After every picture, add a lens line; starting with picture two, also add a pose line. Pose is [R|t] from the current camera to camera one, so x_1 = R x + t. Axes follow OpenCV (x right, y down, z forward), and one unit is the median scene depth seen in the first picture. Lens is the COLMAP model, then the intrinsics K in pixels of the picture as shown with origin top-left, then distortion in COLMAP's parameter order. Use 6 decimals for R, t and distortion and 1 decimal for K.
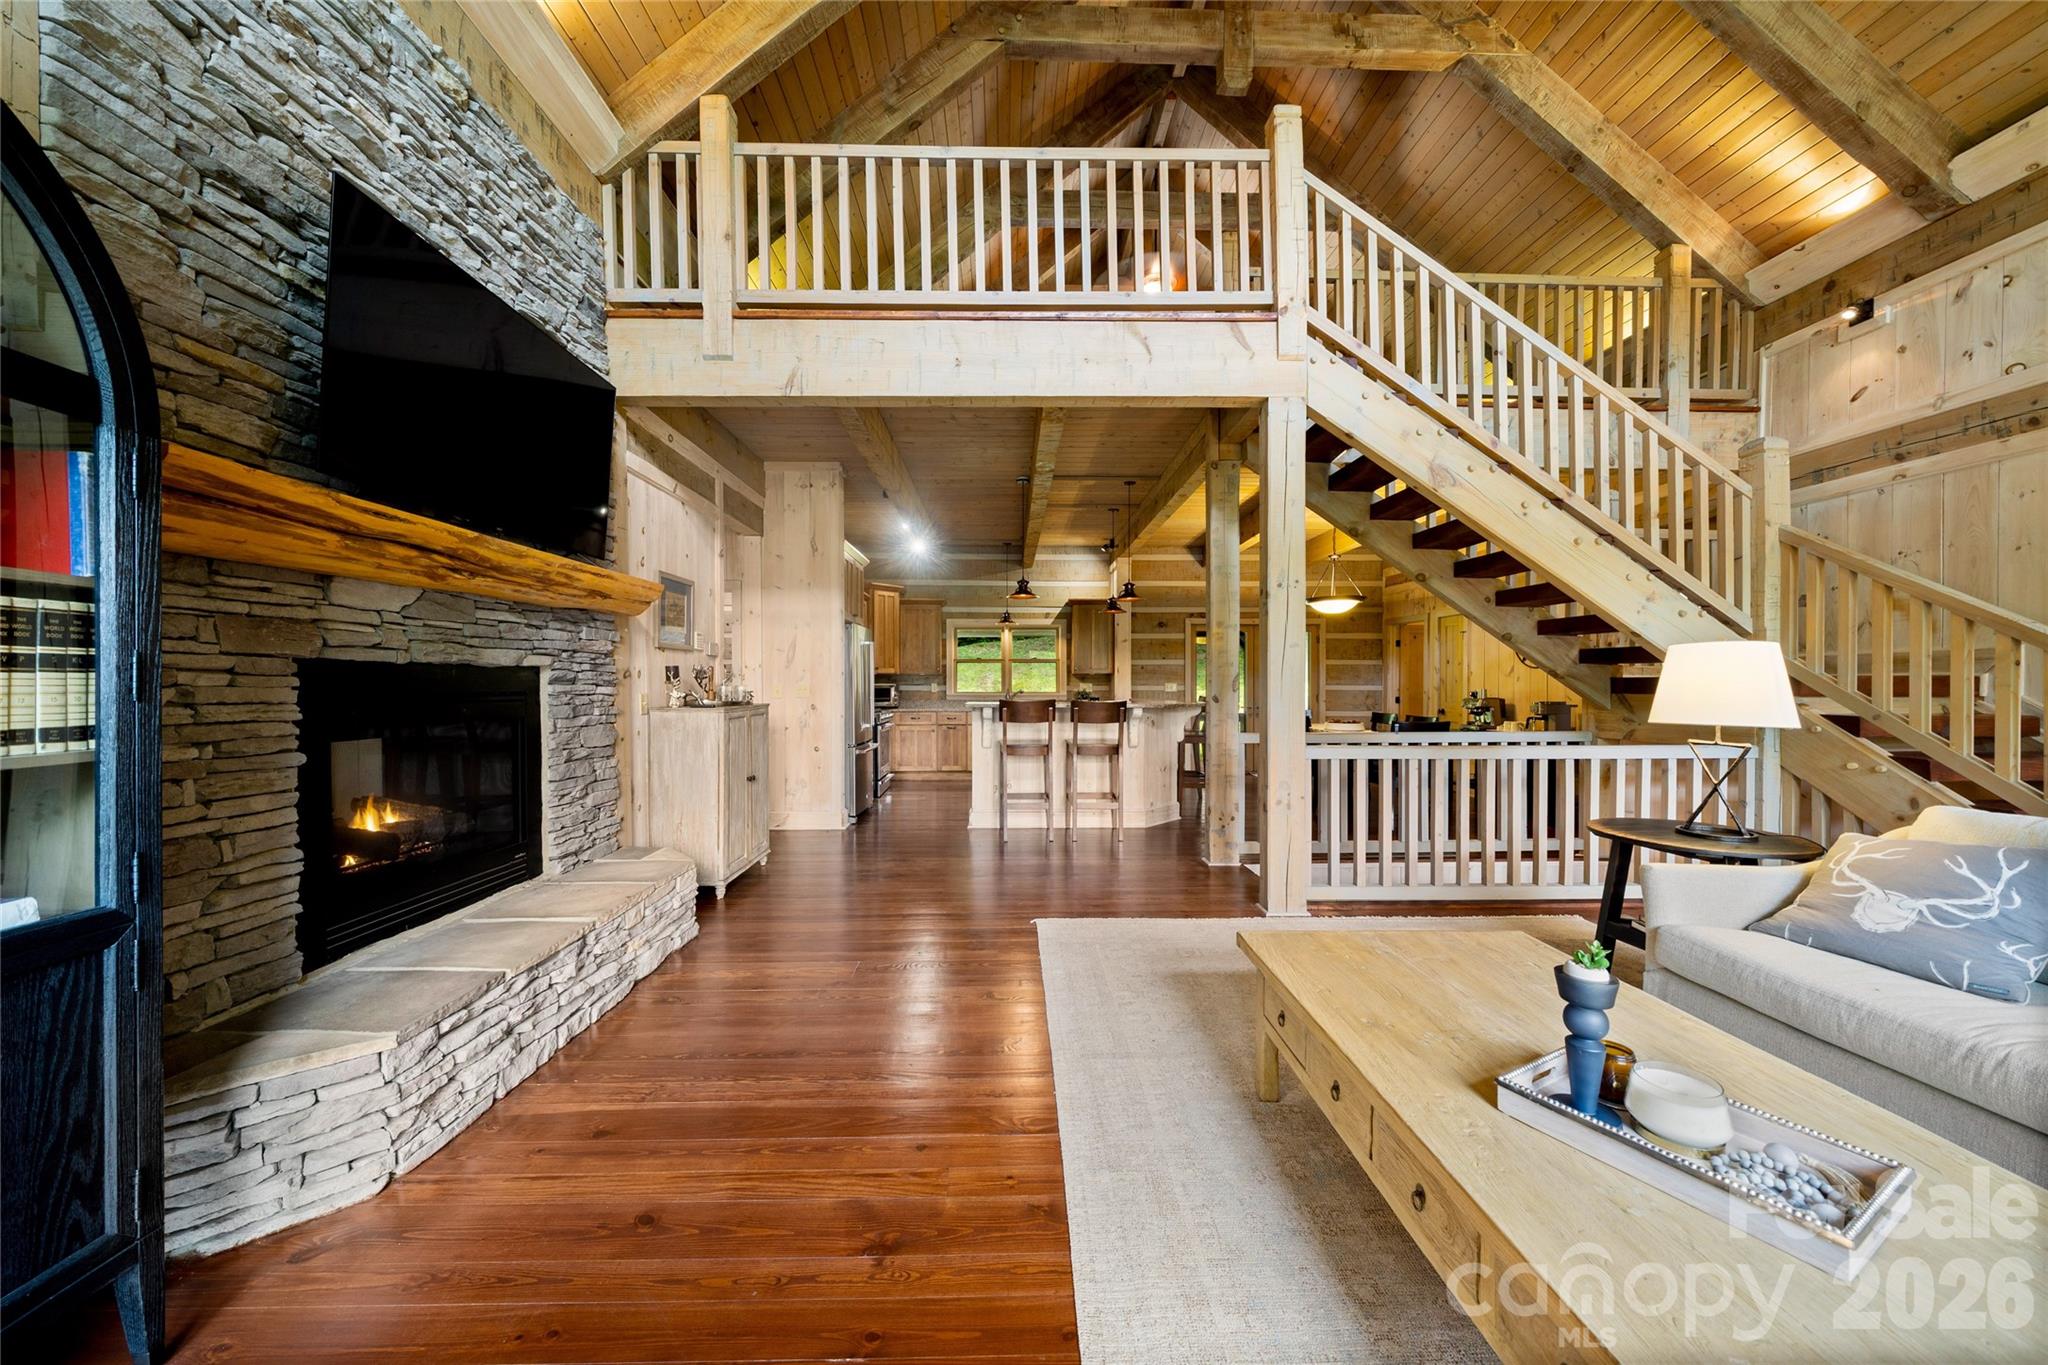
lens RADIAL K [[708.5, 0, 1022.3], [0, 708.5, 691.1], [0, 0, 1]] dist [-0.008048, 0.000384]
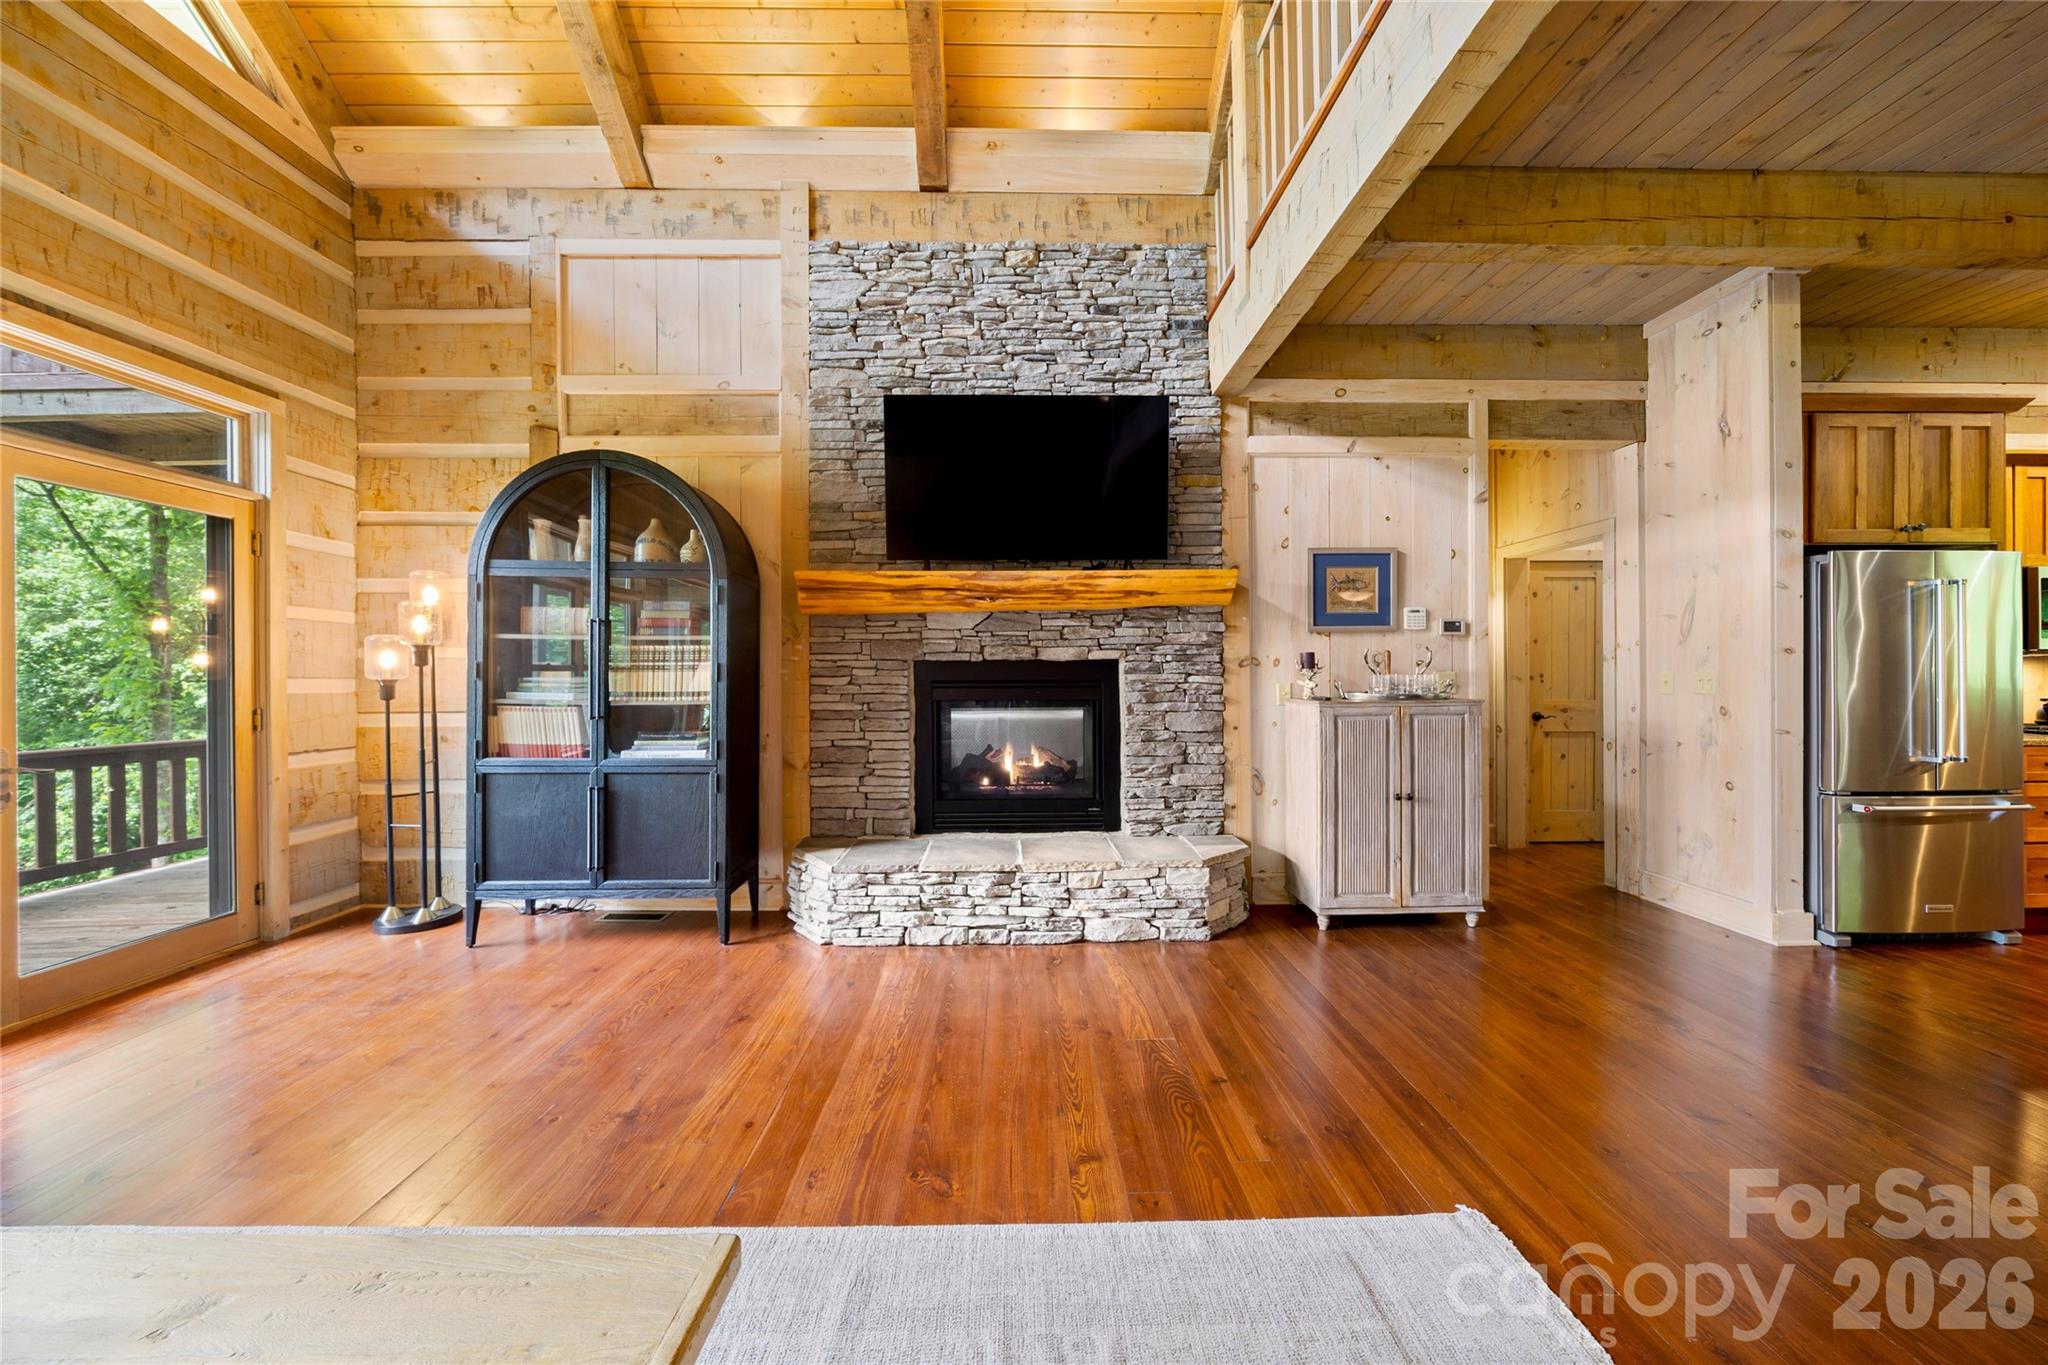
lens RADIAL K [[708.5, 0, 1018.4], [0, 708.5, 678.0], [0, 0, 1]] dist [-0.008048, 0.000384]
pose [[-0.009314, 0.007225, -0.999931, 0.458034], [-0.006016, 0.999955, 0.007281, -0.008957], [0.999939, 0.006084, -0.009270, 0.722584]]
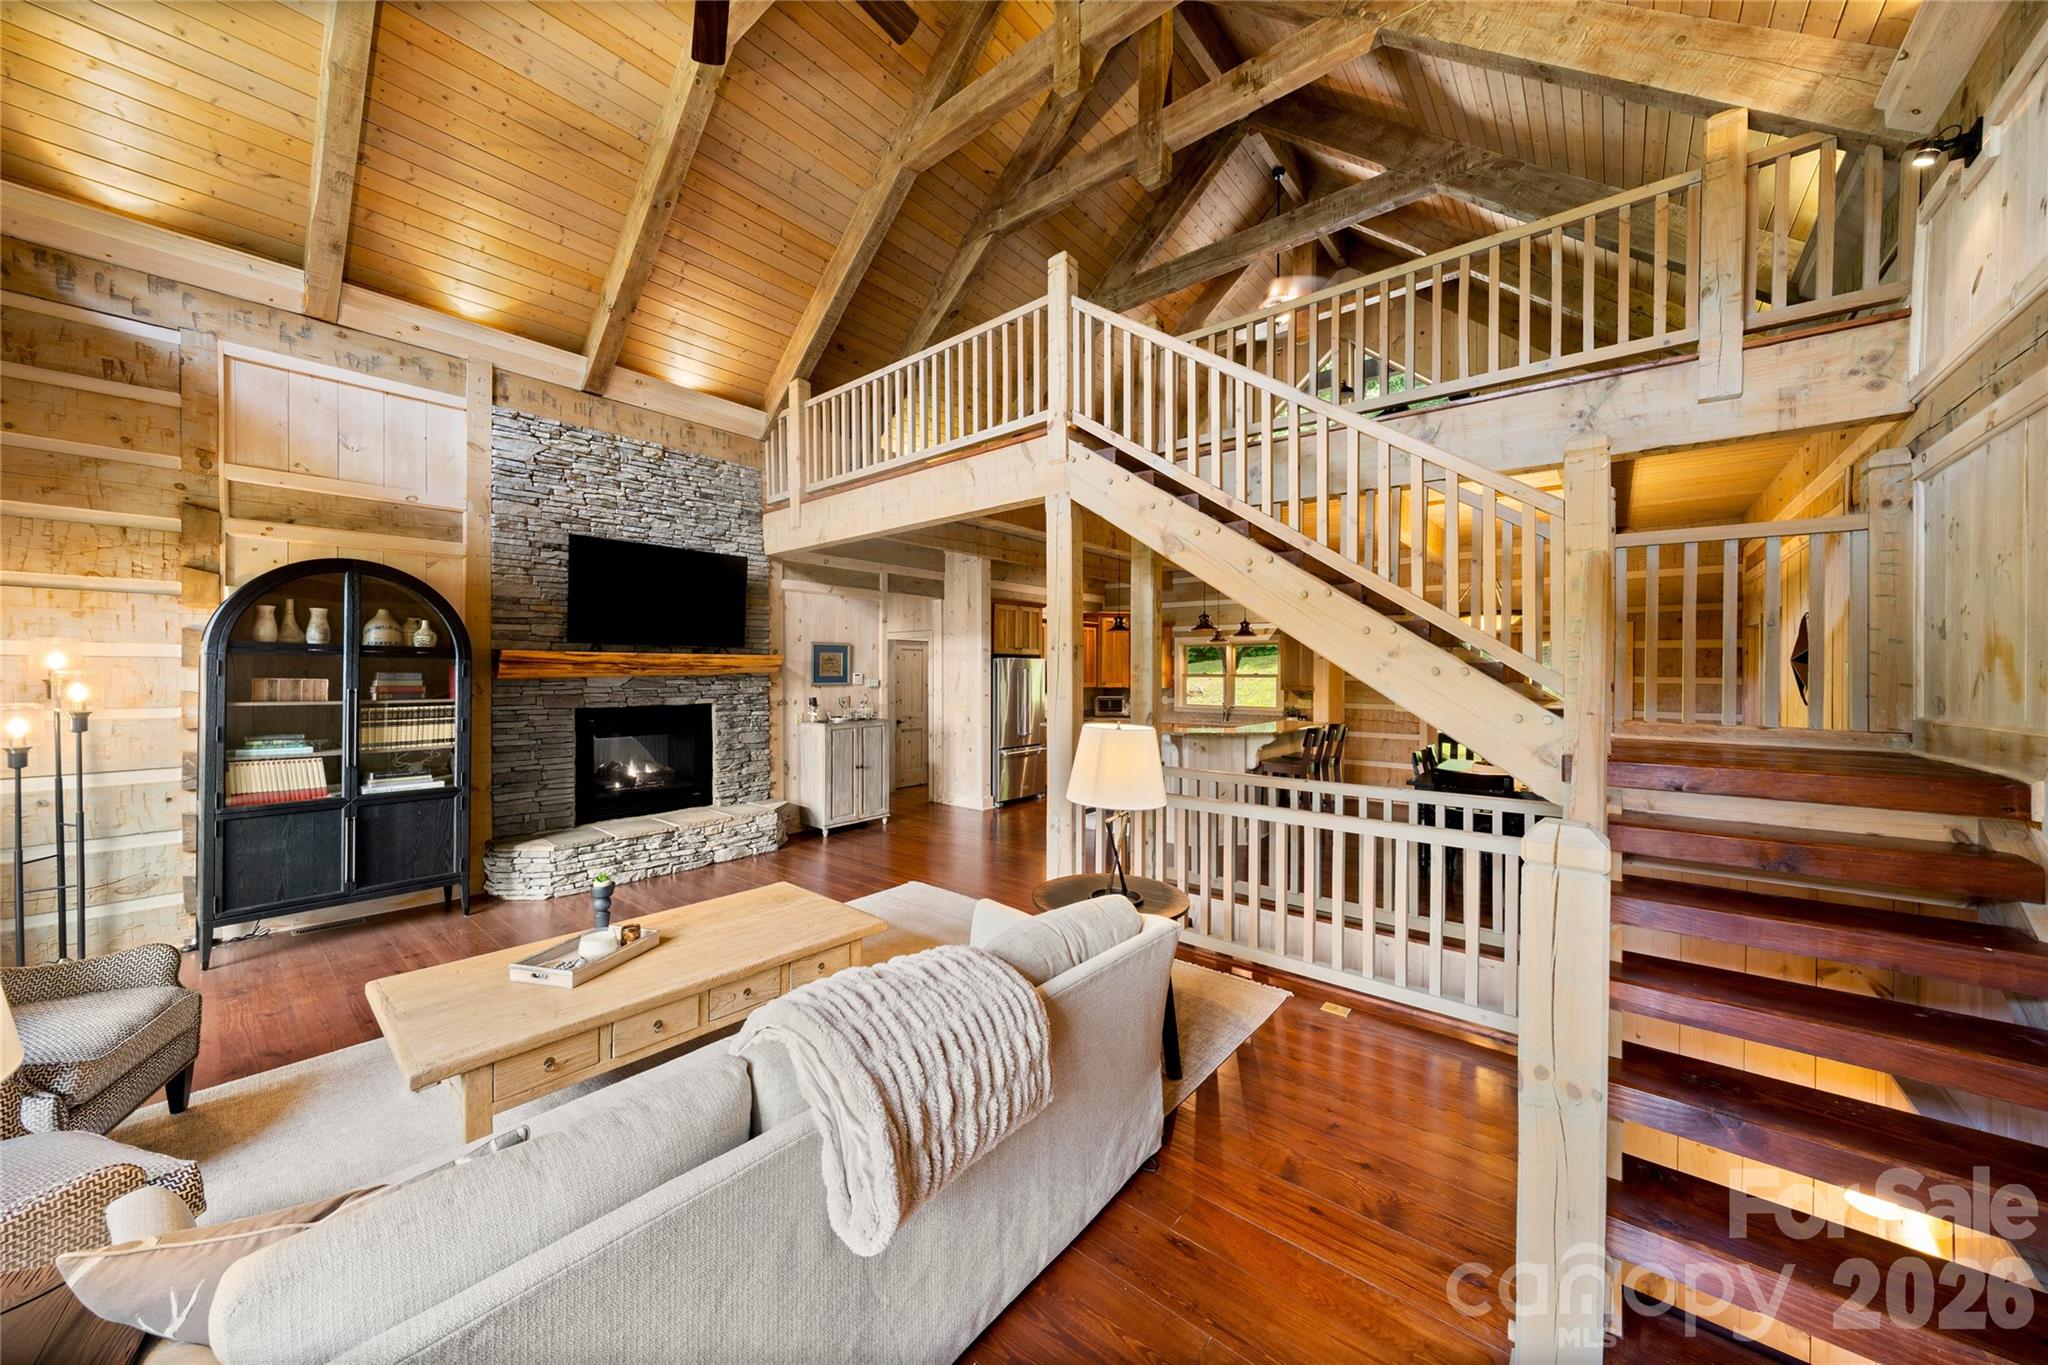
lens RADIAL K [[708.5, 0, 1027.3], [0, 708.5, 673.6], [0, 0, 1]] dist [-0.008048, 0.000384]
pose [[0.752397, 0.003990, -0.658698, 1.164672], [-0.008940, 0.999951, -0.004155, -0.103025], [0.658649, 0.009015, 0.752396, 0.052200]]
